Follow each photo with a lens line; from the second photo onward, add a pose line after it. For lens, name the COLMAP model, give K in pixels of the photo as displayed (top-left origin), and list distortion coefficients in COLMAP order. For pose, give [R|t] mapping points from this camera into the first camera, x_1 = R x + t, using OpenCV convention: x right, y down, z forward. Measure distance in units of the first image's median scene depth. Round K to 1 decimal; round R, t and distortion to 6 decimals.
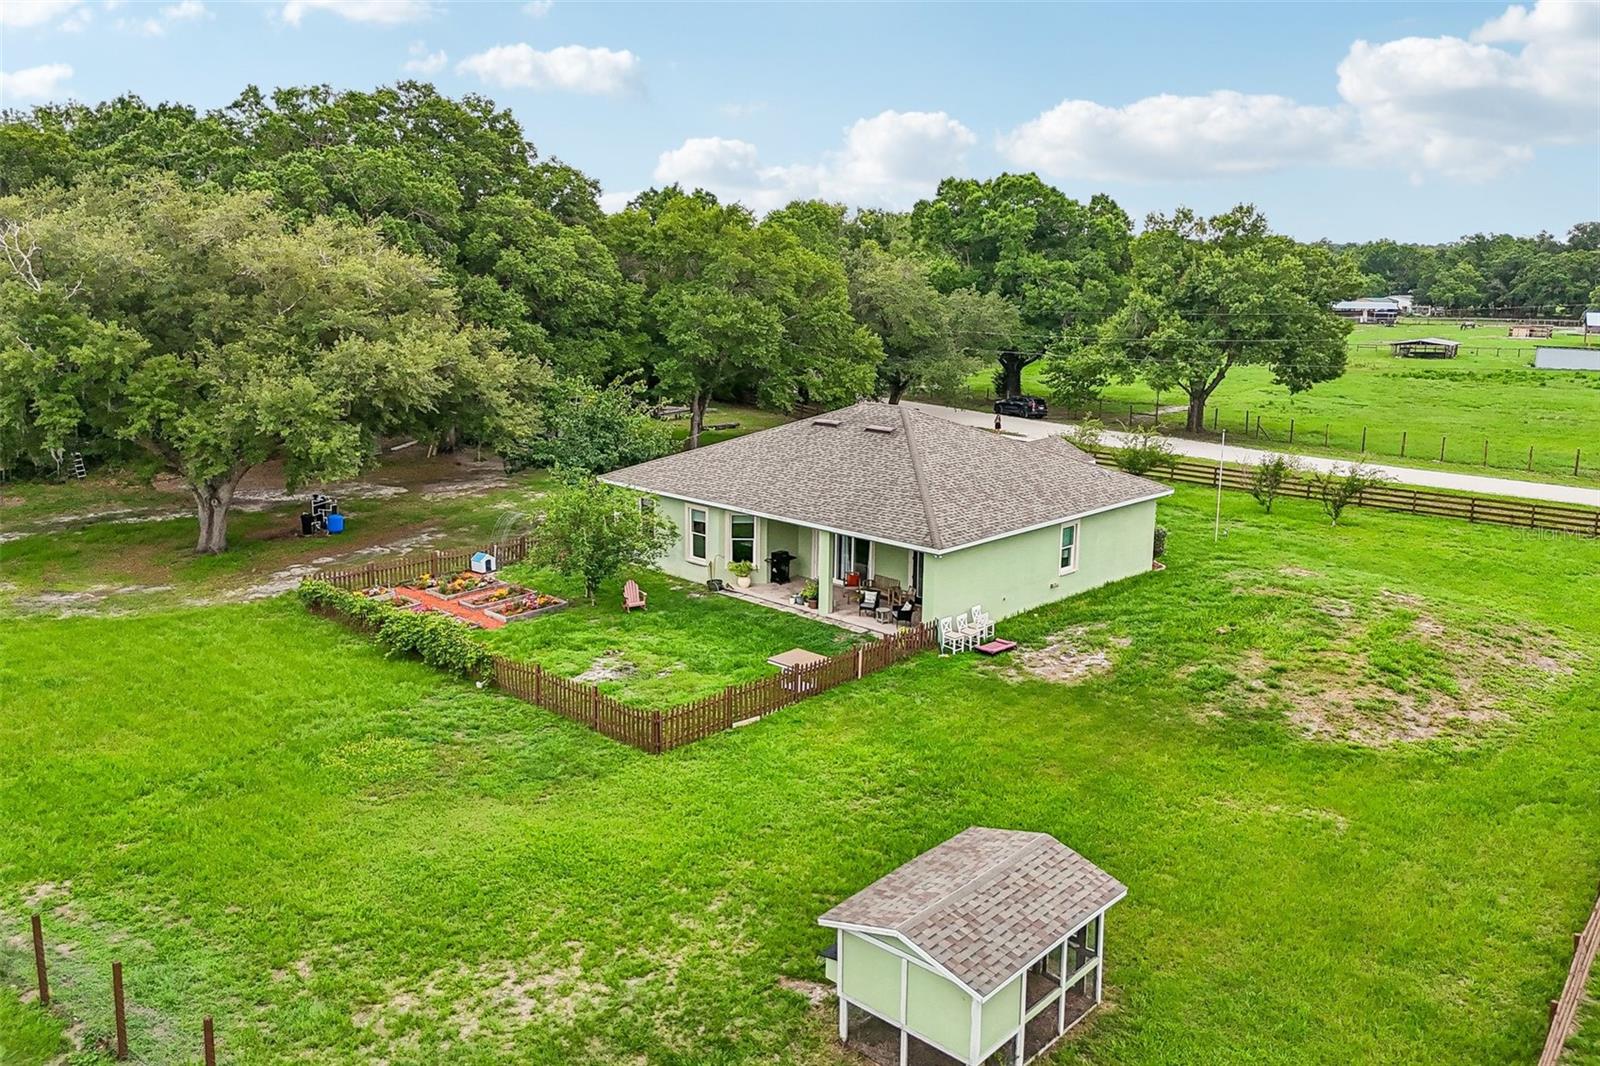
lens RADIAL K [[1218.2, 0, 786.2], [0, 1218.2, 495.1], [0, 0, 1]] dist [0.078945, -0.084238]
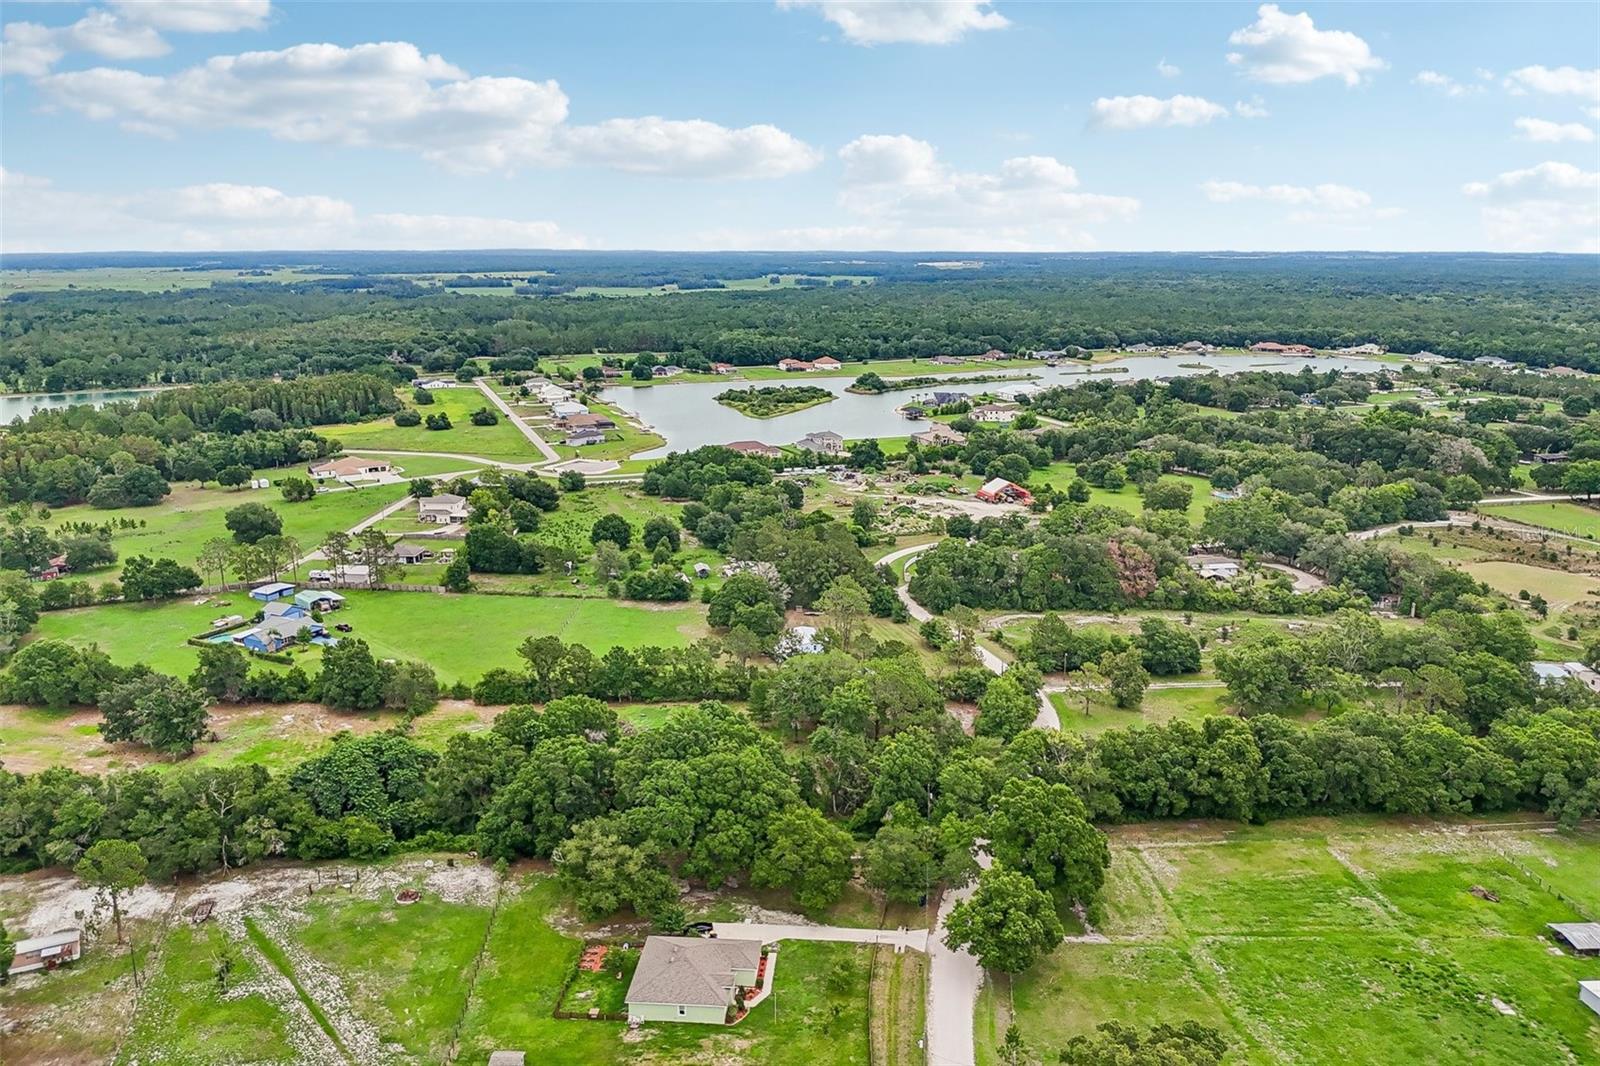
lens RADIAL K [[1184.5, 0, 800.0], [0, 1184.5, 533.0], [0, 0, 1]] dist [0.033984, -0.009312]
pose [[0.635810, 0.169015, -0.753114, 3.770383], [-0.132918, 0.985130, 0.108870, -2.367175], [0.760315, 0.030882, 0.648820, -1.570470]]
